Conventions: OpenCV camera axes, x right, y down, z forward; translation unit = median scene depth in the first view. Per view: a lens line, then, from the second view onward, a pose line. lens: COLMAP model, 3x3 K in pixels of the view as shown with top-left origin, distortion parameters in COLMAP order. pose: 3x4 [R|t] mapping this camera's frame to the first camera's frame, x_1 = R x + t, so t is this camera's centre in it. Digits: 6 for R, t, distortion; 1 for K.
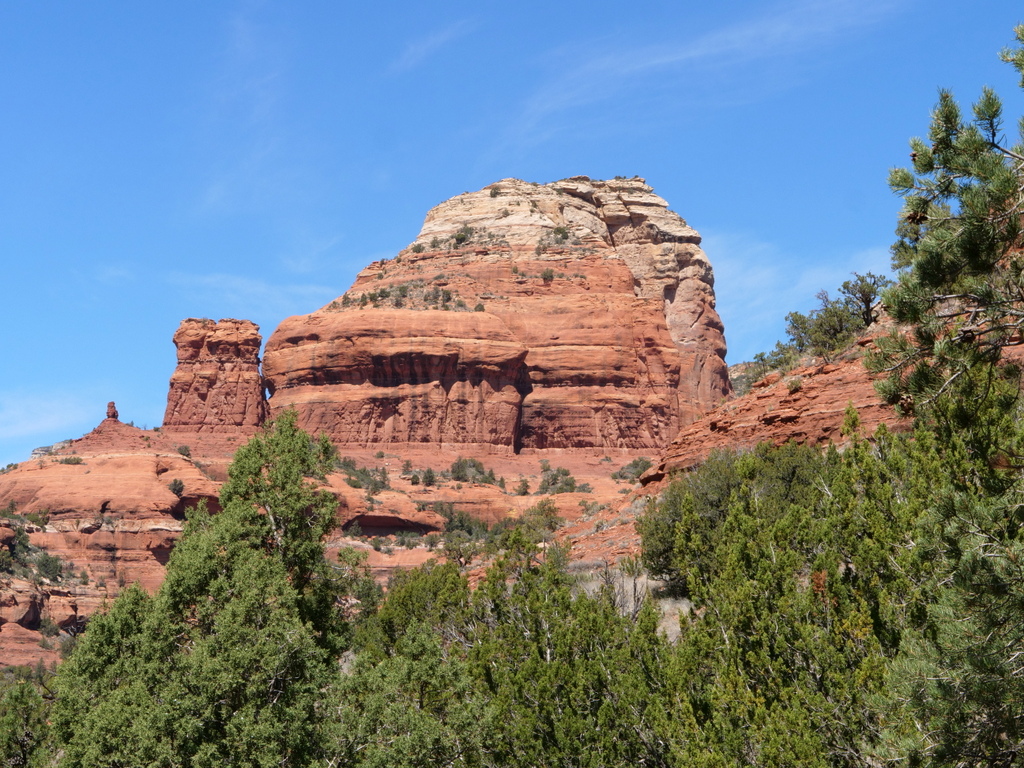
lens RADIAL K [[2682.8, 0, 512.3], [0, 2682.8, 385.2], [0, 0, 1]] dist [0.022969, 0.000000]
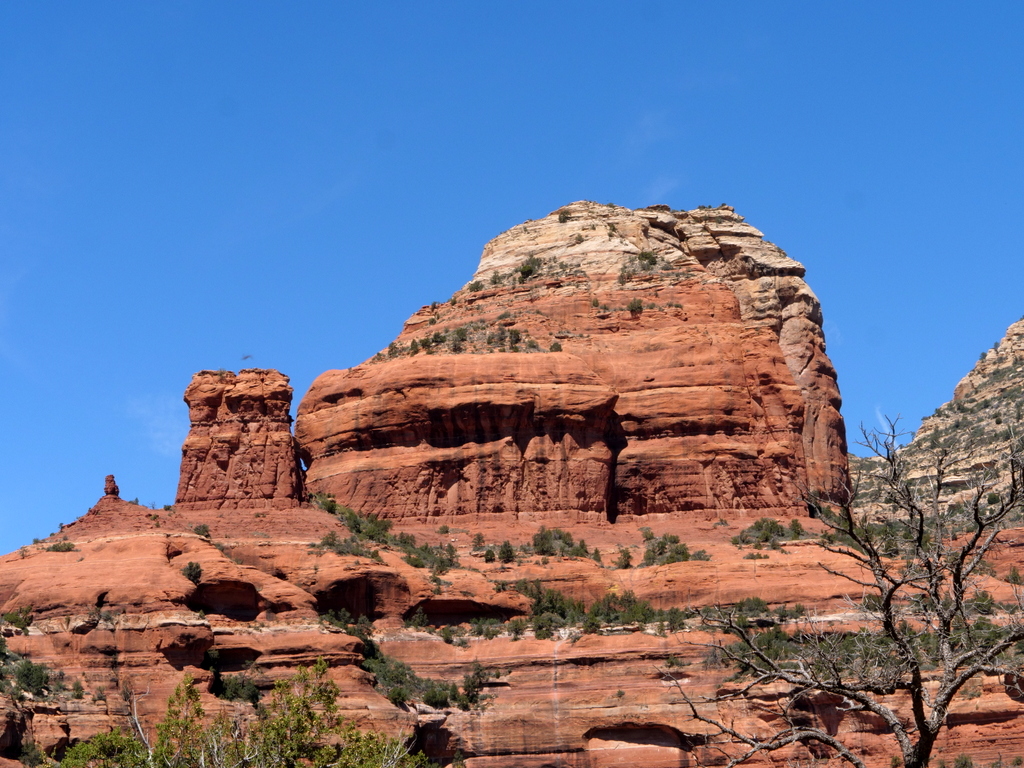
lens RADIAL K [[2501.9, 0, 511.6], [0, 2501.9, 383.2], [0, 0, 1]] dist [-0.024445, 0.000000]
pose [[0.998865, -0.047267, -0.005951, -0.021999], [0.046780, 0.996775, -0.065198, 0.031798], [0.009014, 0.064846, 0.997855, 0.238290]]
